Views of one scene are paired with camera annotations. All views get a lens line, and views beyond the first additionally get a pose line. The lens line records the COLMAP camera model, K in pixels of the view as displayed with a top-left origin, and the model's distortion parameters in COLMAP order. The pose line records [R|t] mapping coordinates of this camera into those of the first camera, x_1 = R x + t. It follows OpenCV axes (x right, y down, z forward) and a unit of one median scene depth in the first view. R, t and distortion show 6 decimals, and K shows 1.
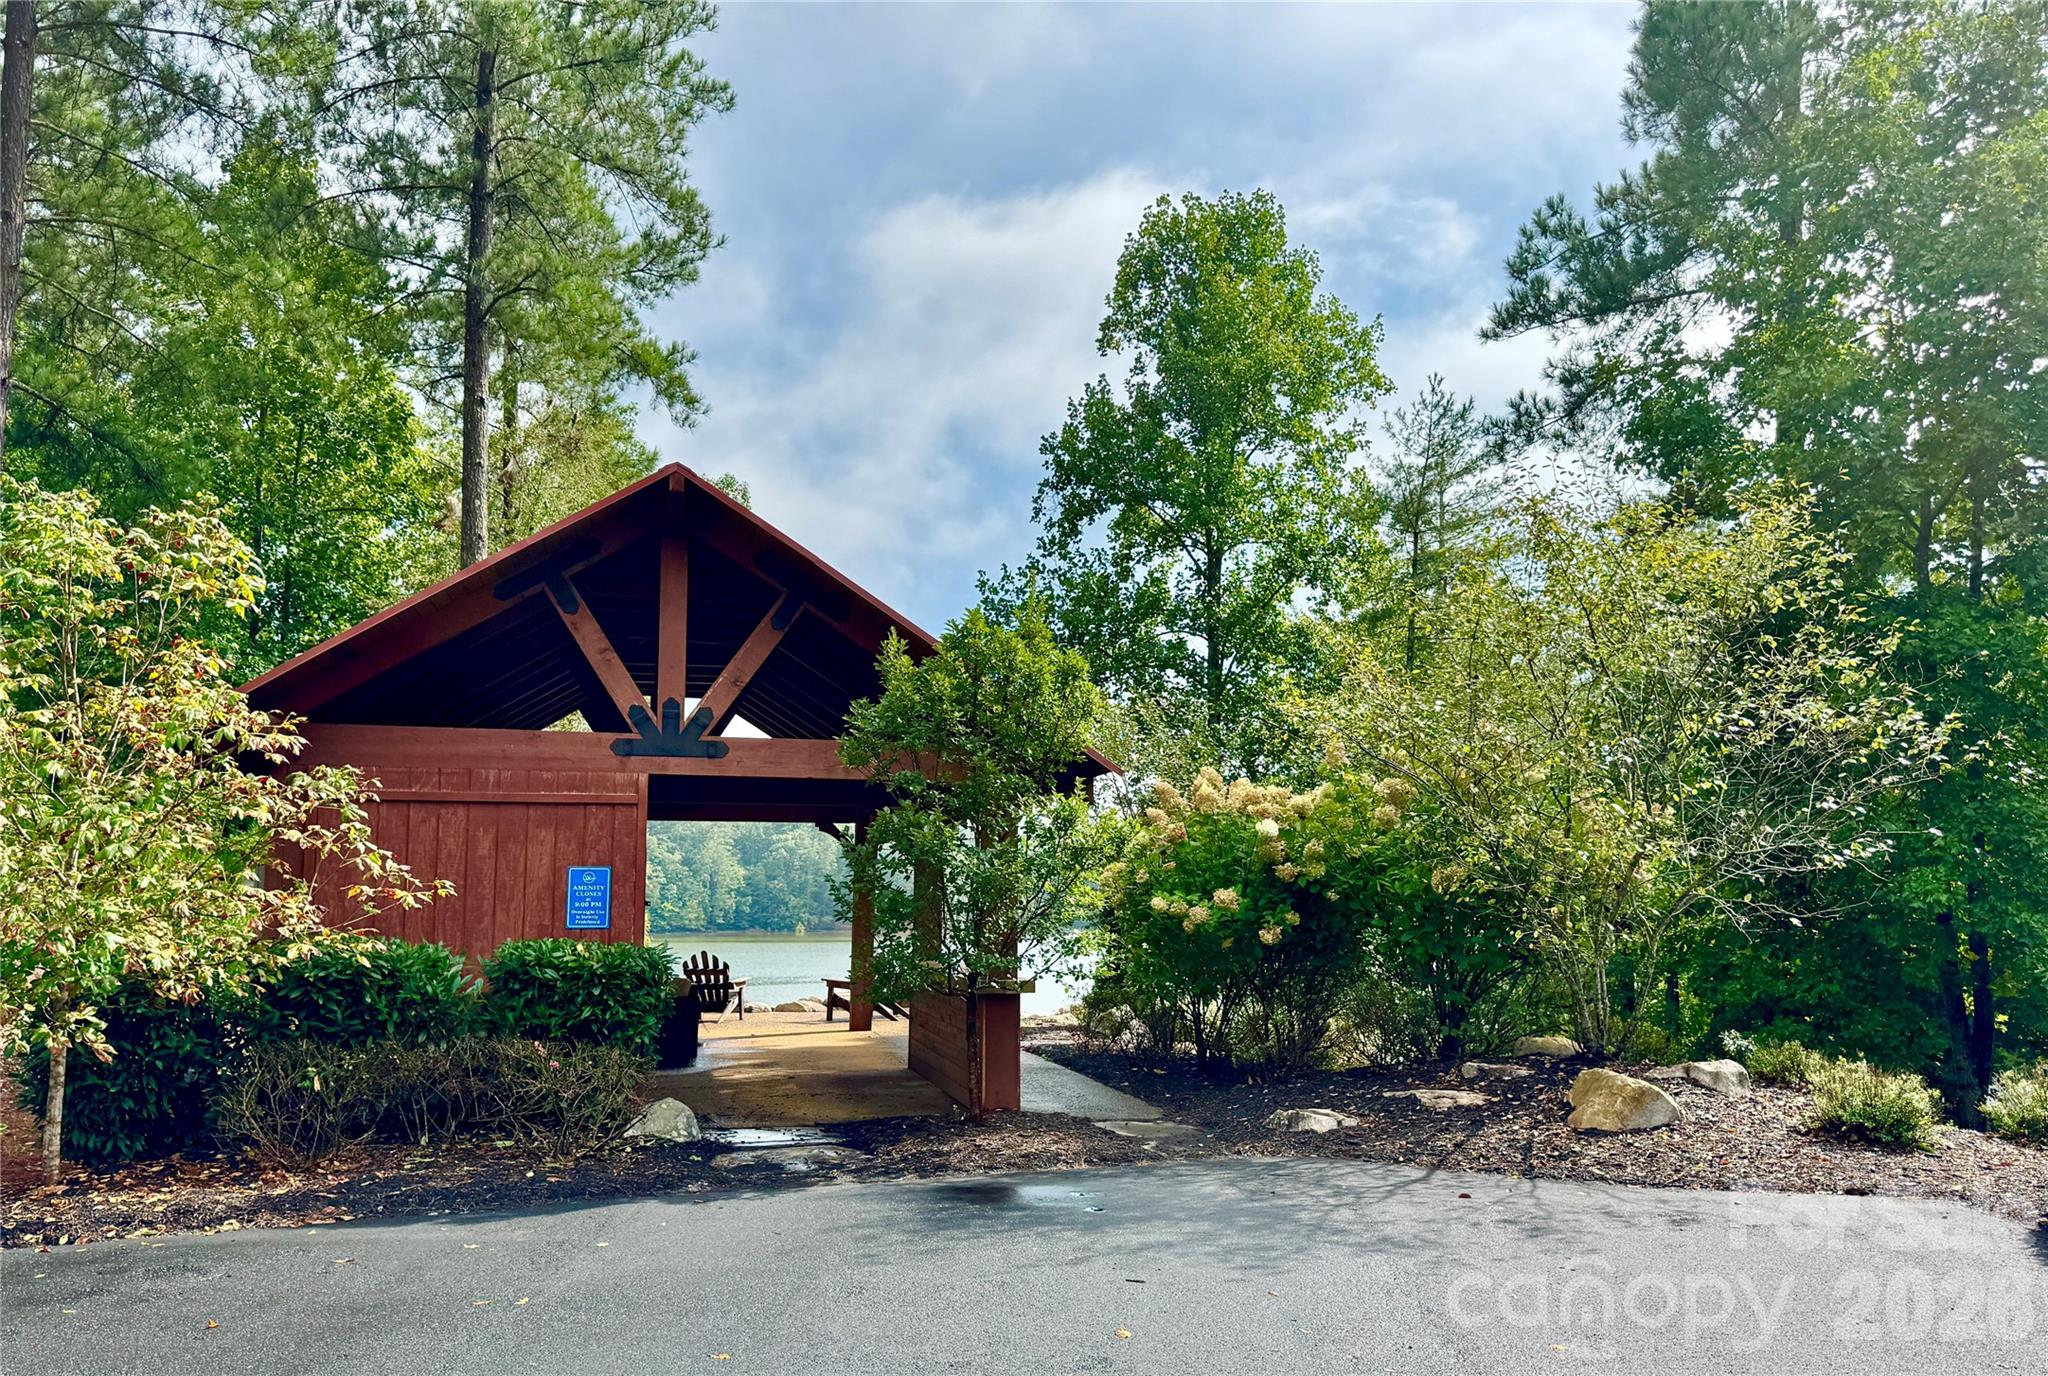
lens RADIAL K [[1700.9, 0, 1024.0], [0, 1700.9, 688.0], [0, 0, 1]] dist [0.003802, 0.000390]
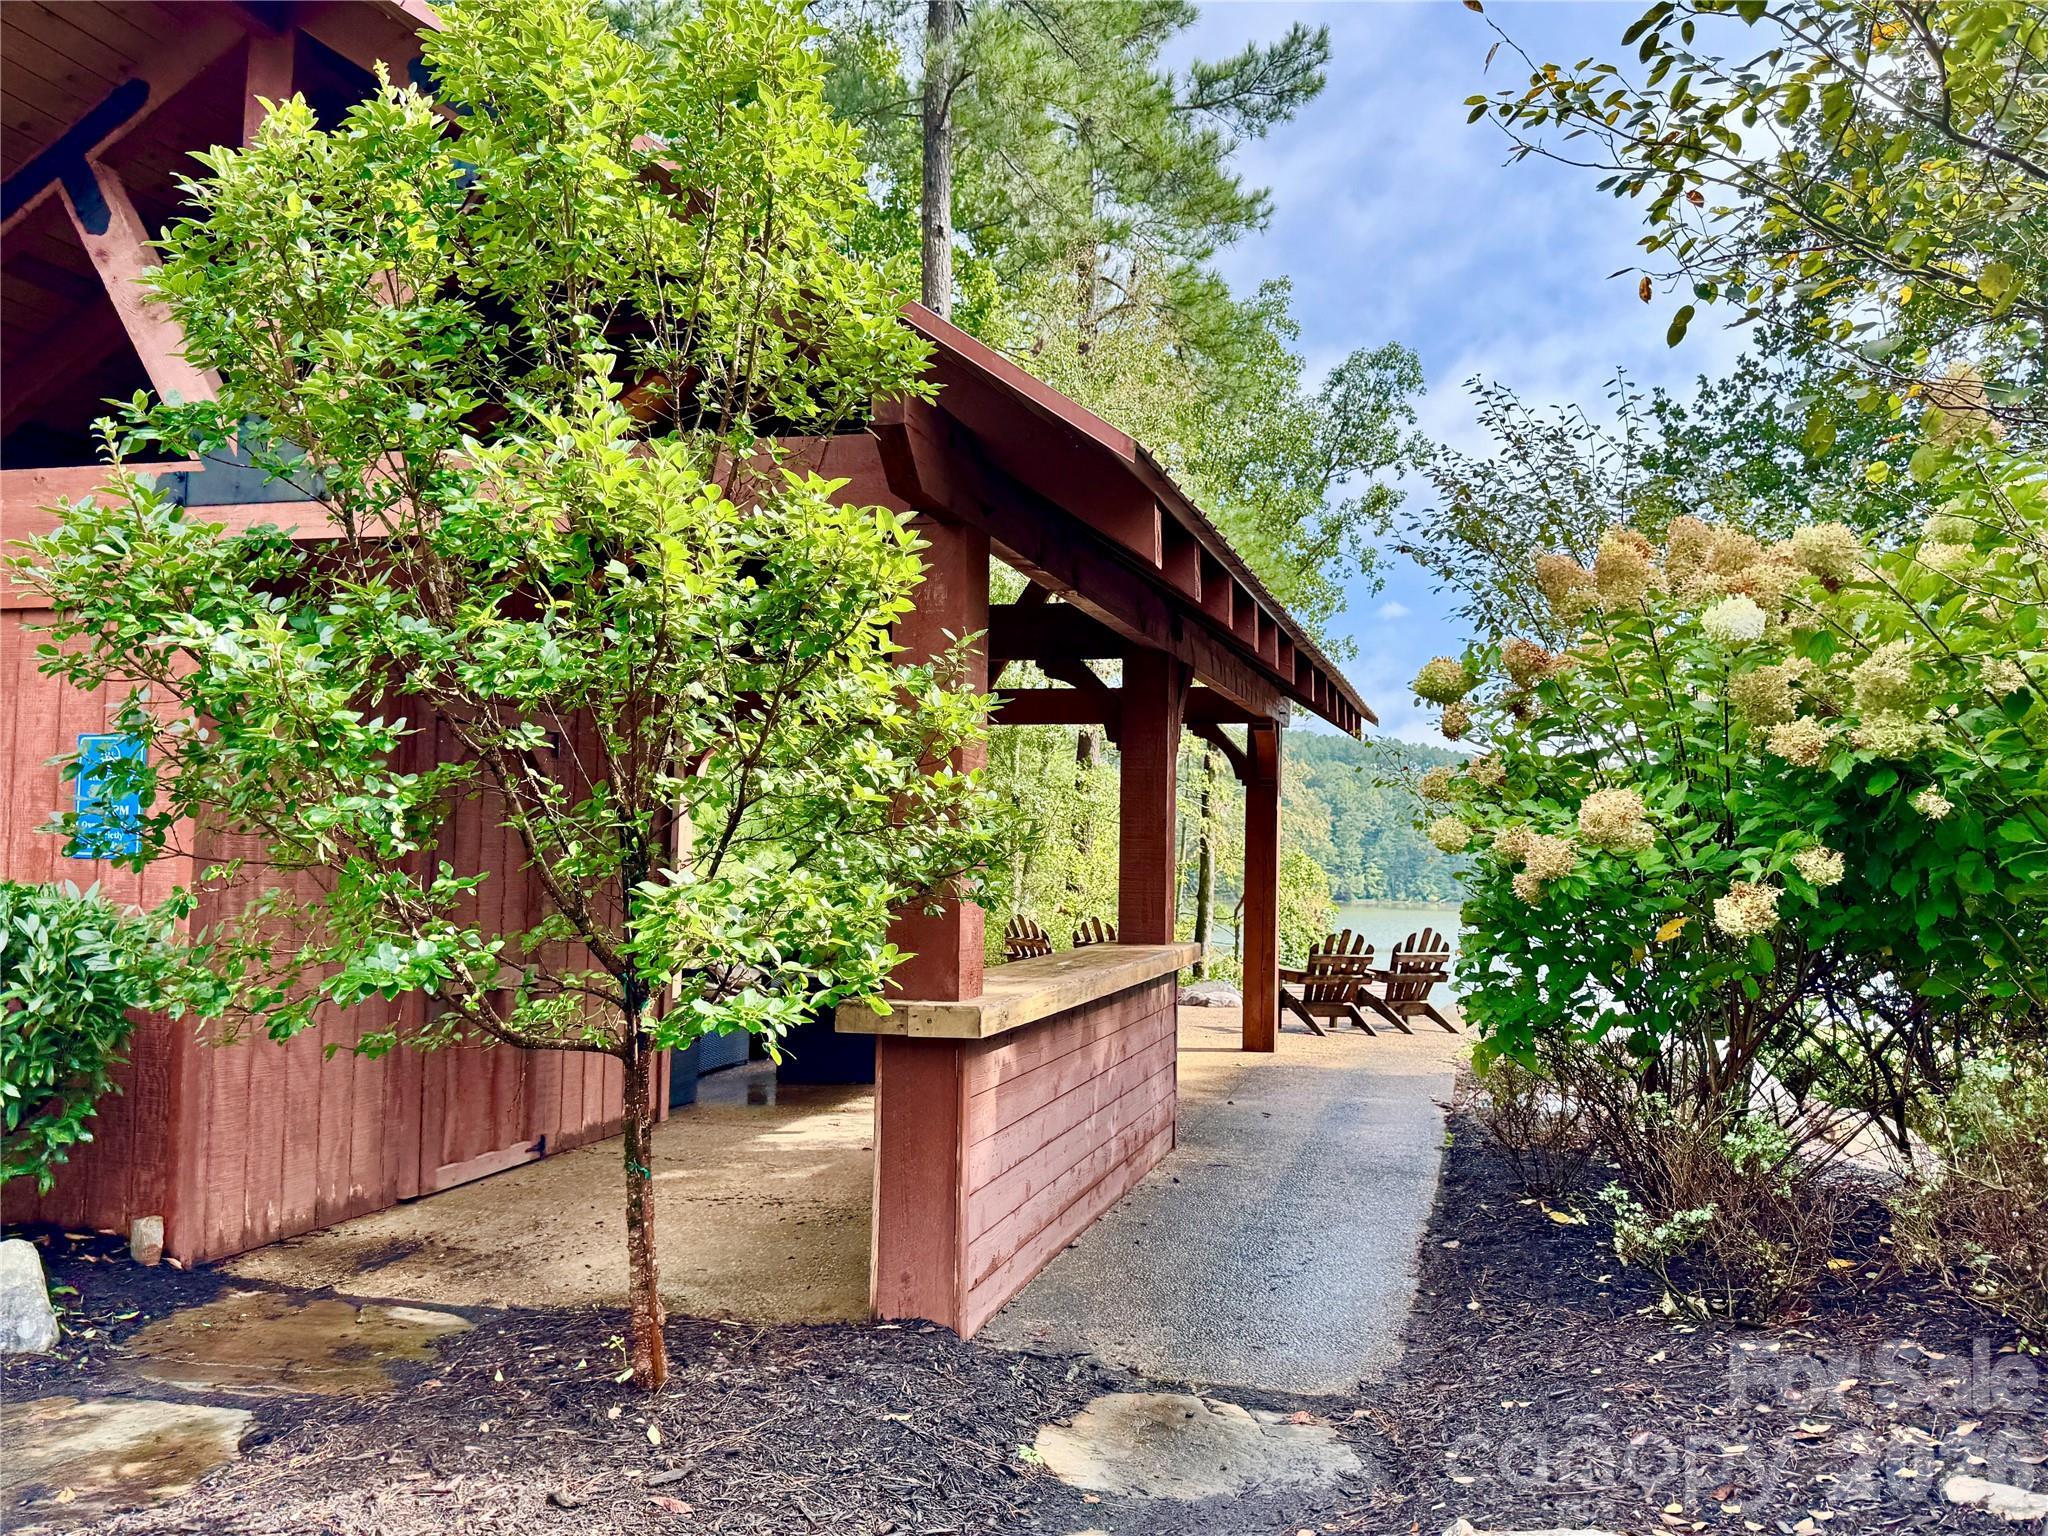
lens RADIAL K [[1641.2, 0, 1024.0], [0, 1641.2, 768.0], [0, 0, 1]] dist [0.008956, 0.004935]
pose [[0.857659, -0.015224, -0.513993, 0.140285], [0.043239, 0.998157, 0.042585, 0.066524], [0.512398, -0.058748, 0.856736, 0.443548]]
